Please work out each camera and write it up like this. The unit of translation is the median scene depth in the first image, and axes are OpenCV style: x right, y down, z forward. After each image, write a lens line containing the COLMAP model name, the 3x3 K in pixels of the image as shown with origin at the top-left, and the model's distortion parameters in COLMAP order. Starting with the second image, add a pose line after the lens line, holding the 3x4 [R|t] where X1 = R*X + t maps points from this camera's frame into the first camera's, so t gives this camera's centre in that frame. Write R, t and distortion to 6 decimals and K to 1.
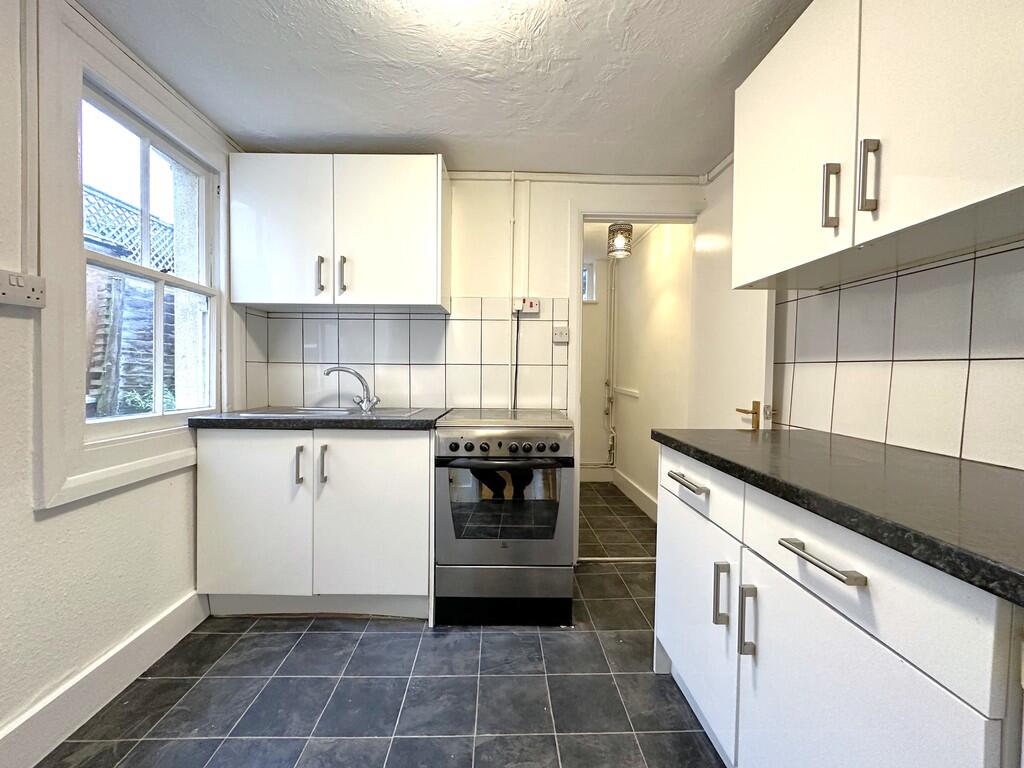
lens RADIAL K [[406.4, 0, 510.4], [0, 406.4, 381.4], [0, 0, 1]] dist [-0.000083, -0.000055]
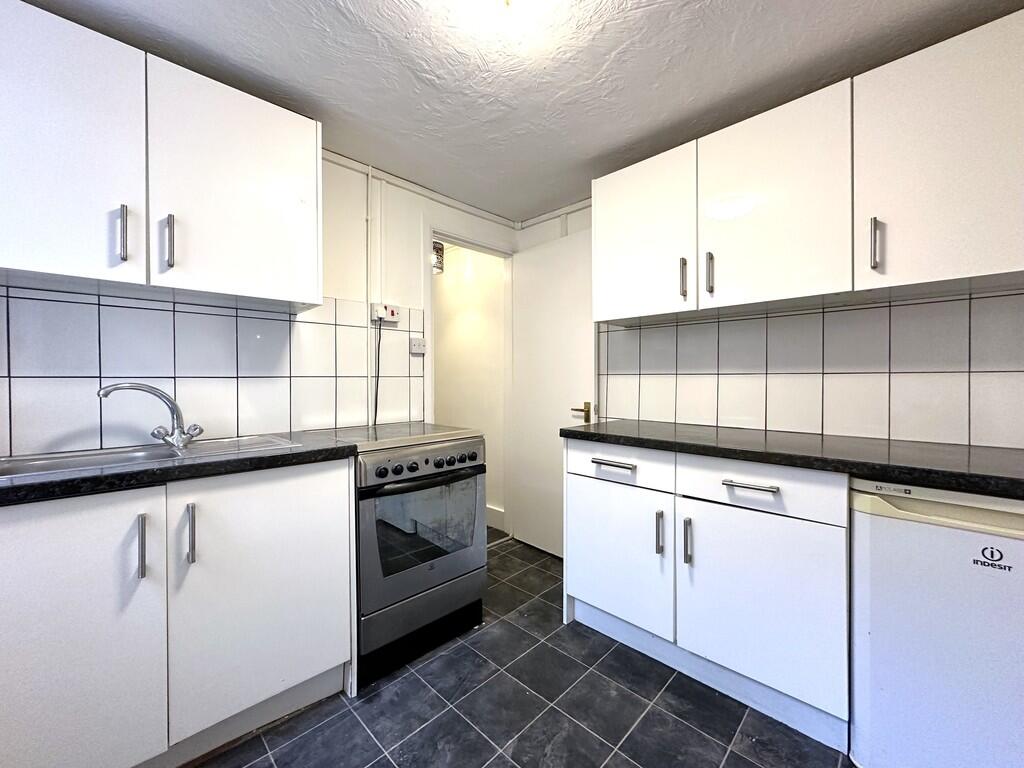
lens RADIAL K [[406.4, 0, 511.5], [0, 406.4, 381.4], [0, 0, 1]] dist [-0.000083, -0.000055]
pose [[0.724185, -0.017308, 0.689389, -0.527318], [0.029431, 0.999550, -0.005821, -0.021339], [-0.688978, 0.024505, 0.724368, 0.167658]]
